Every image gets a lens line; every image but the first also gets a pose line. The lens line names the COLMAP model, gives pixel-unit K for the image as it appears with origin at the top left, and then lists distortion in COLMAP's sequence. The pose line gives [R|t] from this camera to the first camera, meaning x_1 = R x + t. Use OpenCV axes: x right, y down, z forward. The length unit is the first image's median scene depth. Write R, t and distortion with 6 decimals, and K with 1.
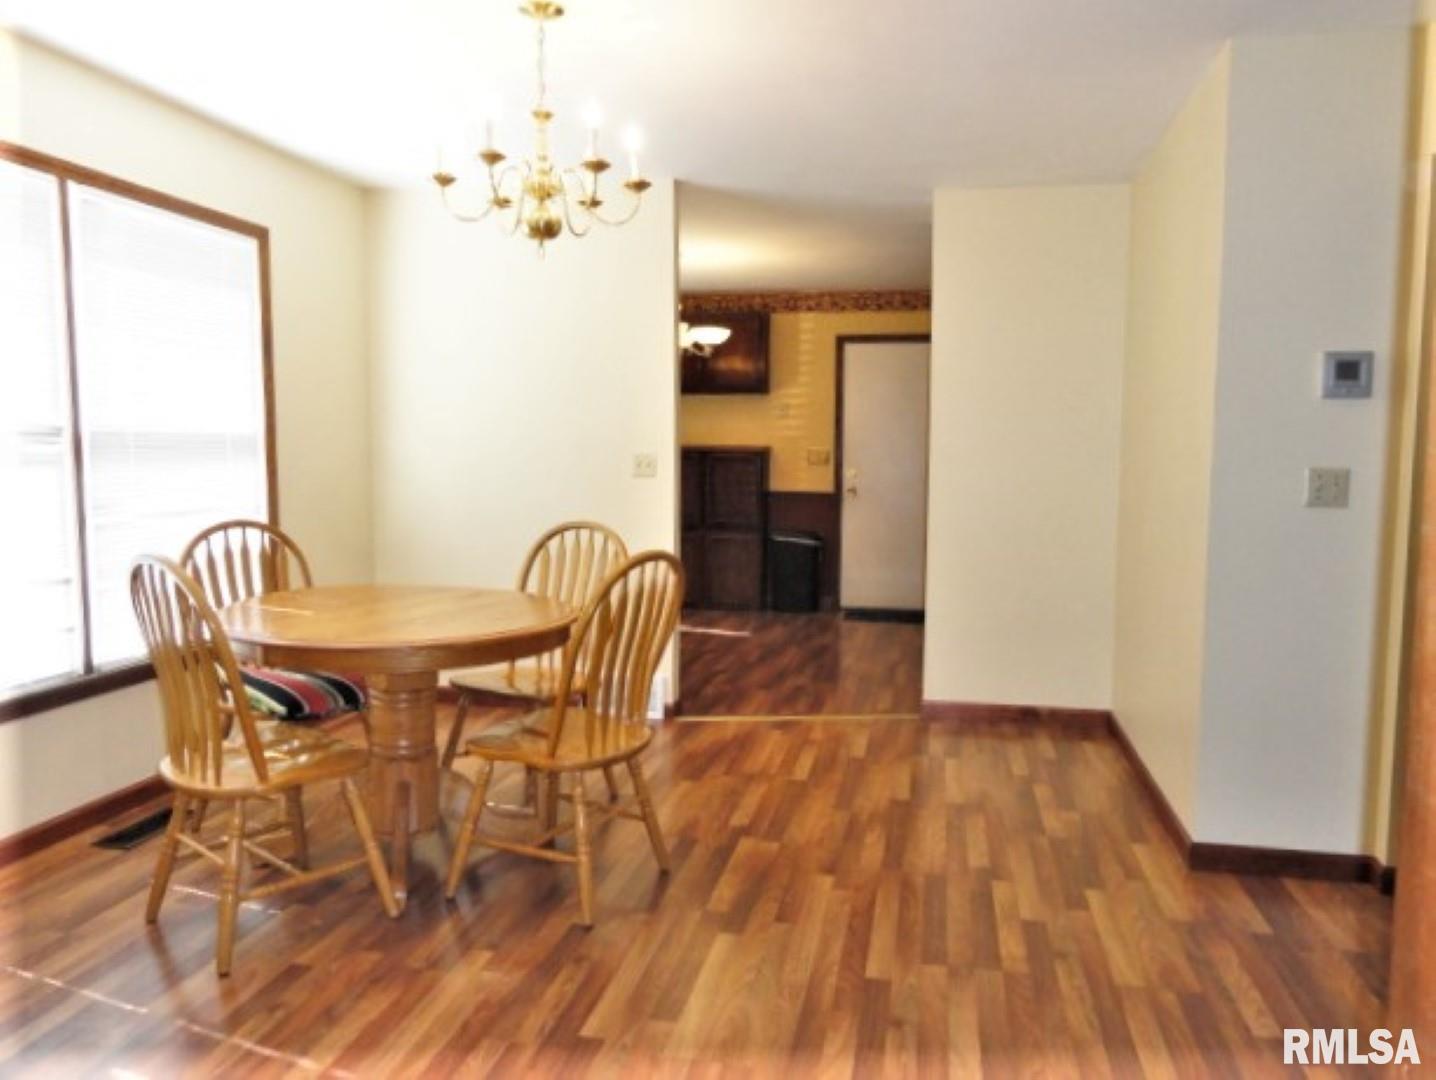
lens RADIAL K [[1001.2, 0, 716.6], [0, 1001.2, 543.2], [0, 0, 1]] dist [0.002287, -0.001801]
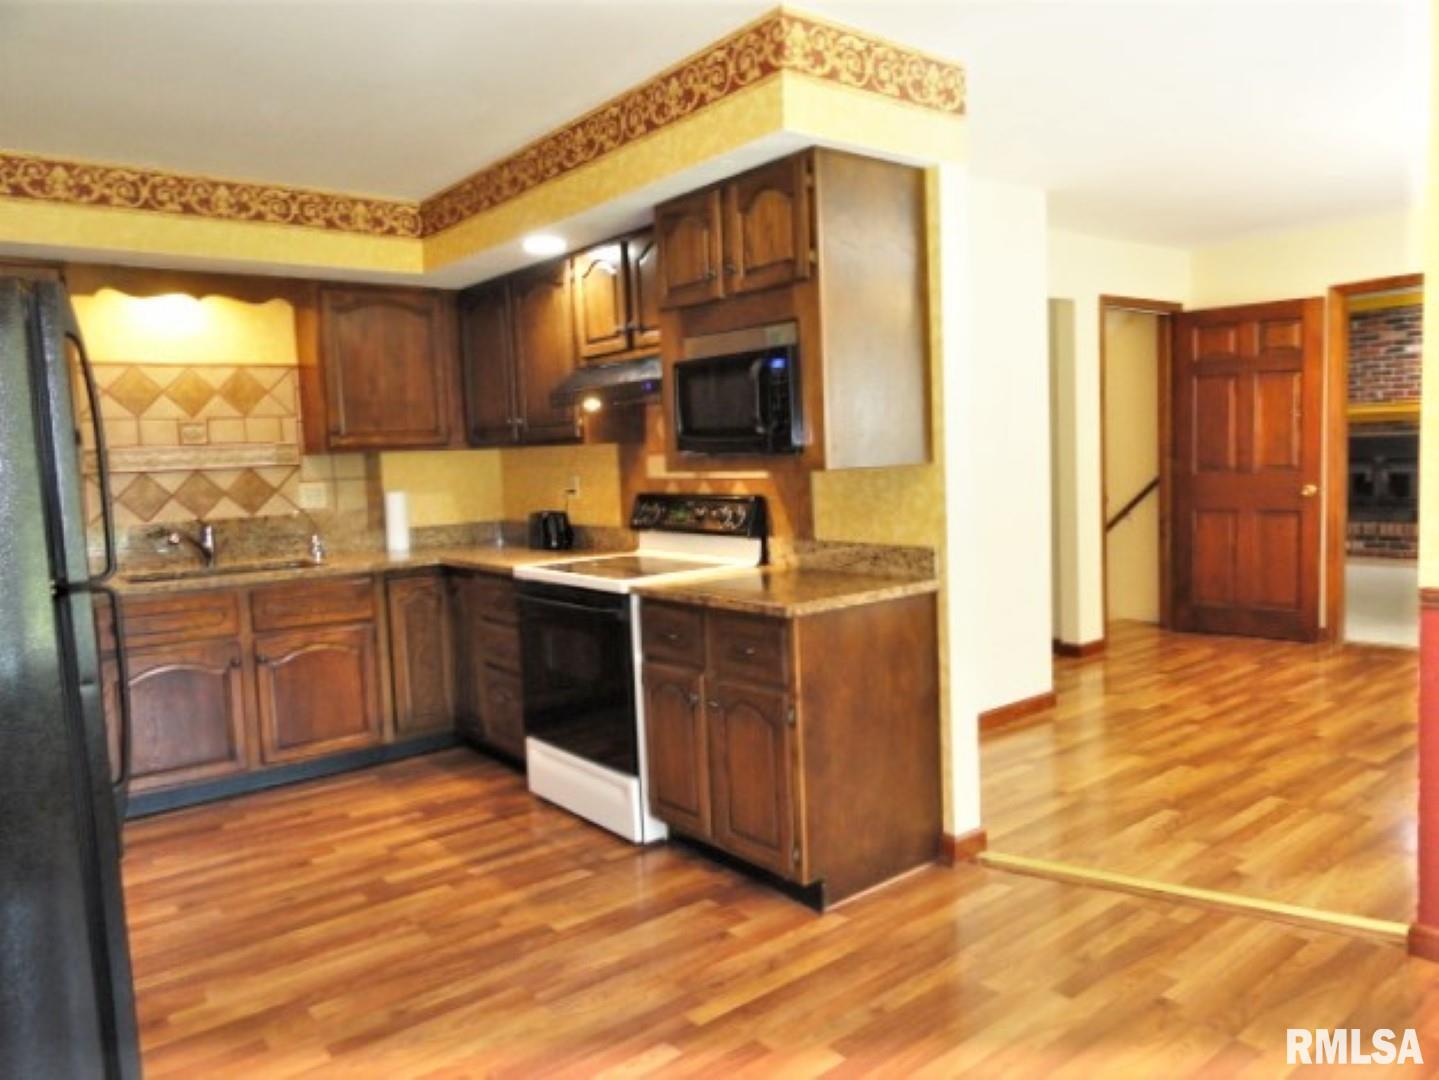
lens RADIAL K [[1003.2, 0, 726.7], [0, 1003.2, 539.9], [0, 0, 1]] dist [0.002287, -0.001801]
pose [[-0.770573, -0.031294, 0.636584, -0.120264], [0.098075, 0.981076, 0.166948, -0.225870], [-0.629761, 0.191078, -0.752921, 2.179126]]
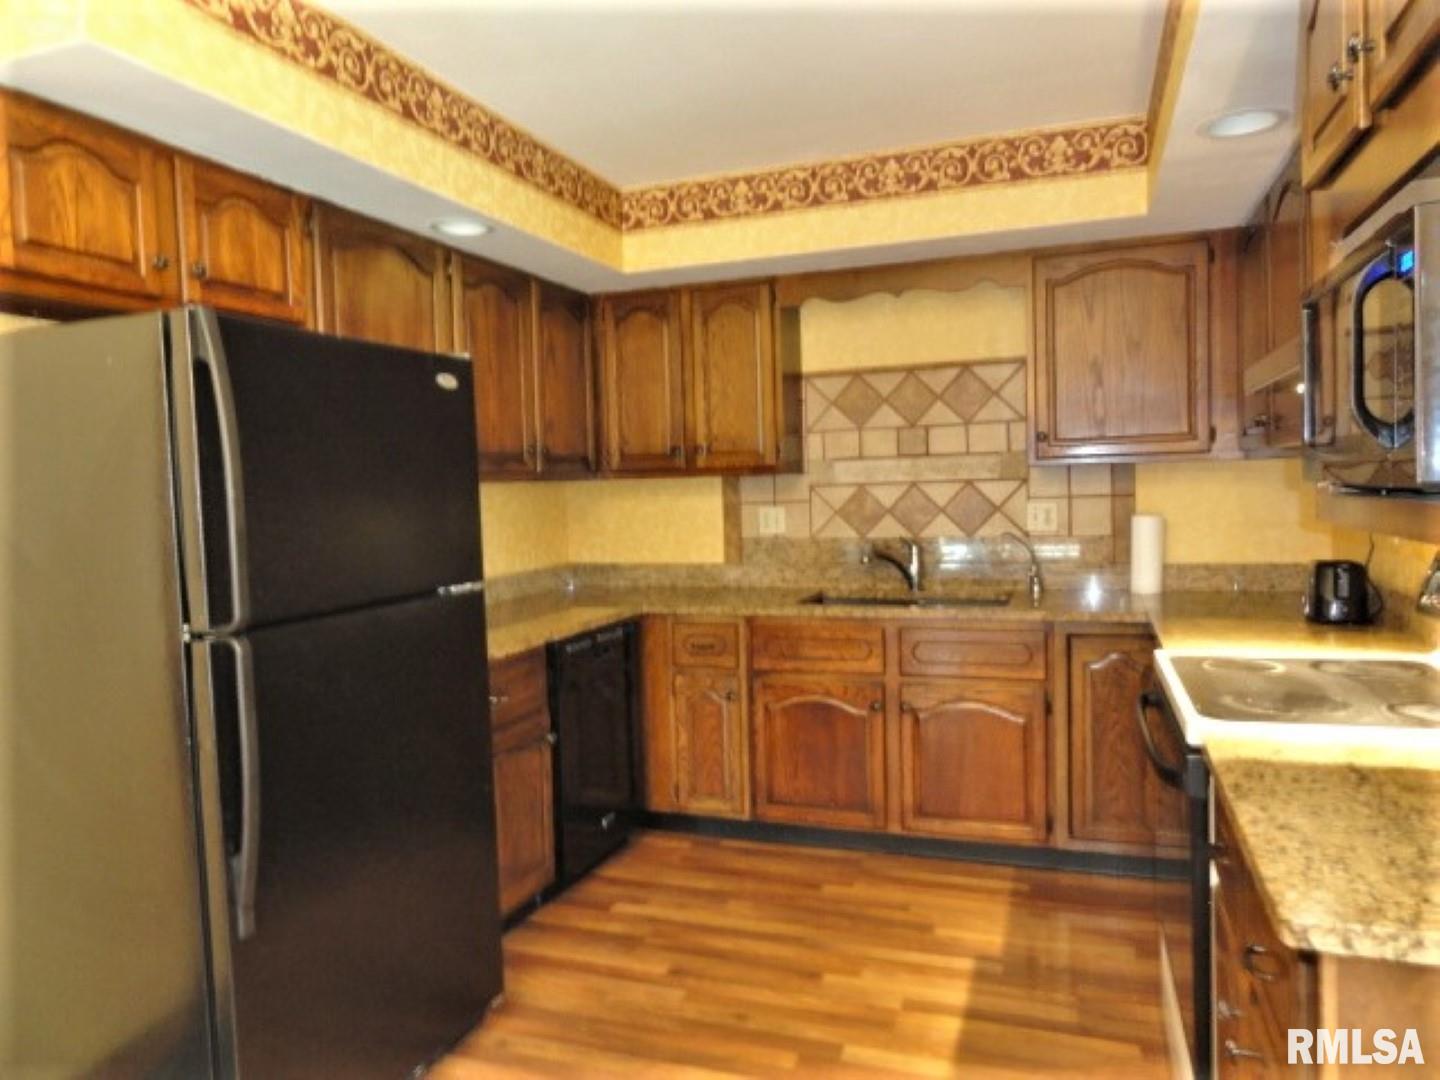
lens RADIAL K [[1003.9, 0, 729.8], [0, 1003.9, 537.7], [0, 0, 1]] dist [0.002287, -0.001801]
pose [[0.136738, -0.065201, 0.988459, 0.015244], [0.130802, 0.990283, 0.047227, -0.190377], [-0.981934, 0.122834, 0.143938, 1.730215]]
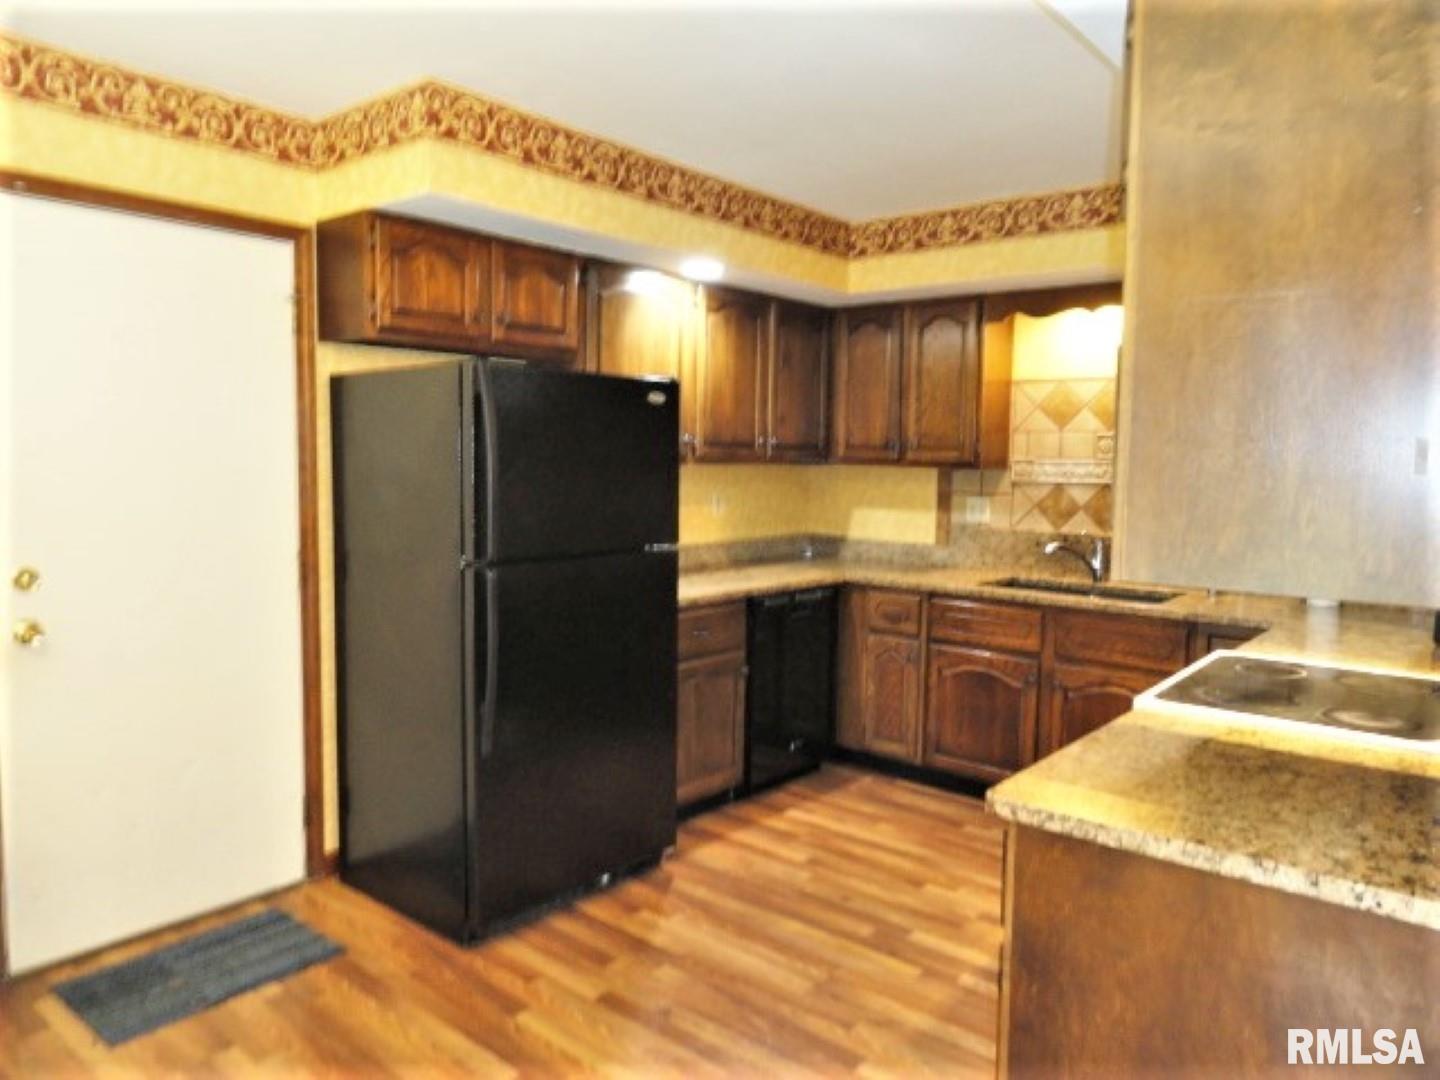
lens RADIAL K [[1003.9, 0, 727.0], [0, 1003.9, 540.4], [0, 0, 1]] dist [0.002287, -0.001801]
pose [[0.465891, -0.075881, 0.881582, -0.120316], [0.073357, 0.996199, 0.046980, -0.193693], [-0.881796, 0.042782, 0.469687, 1.536774]]
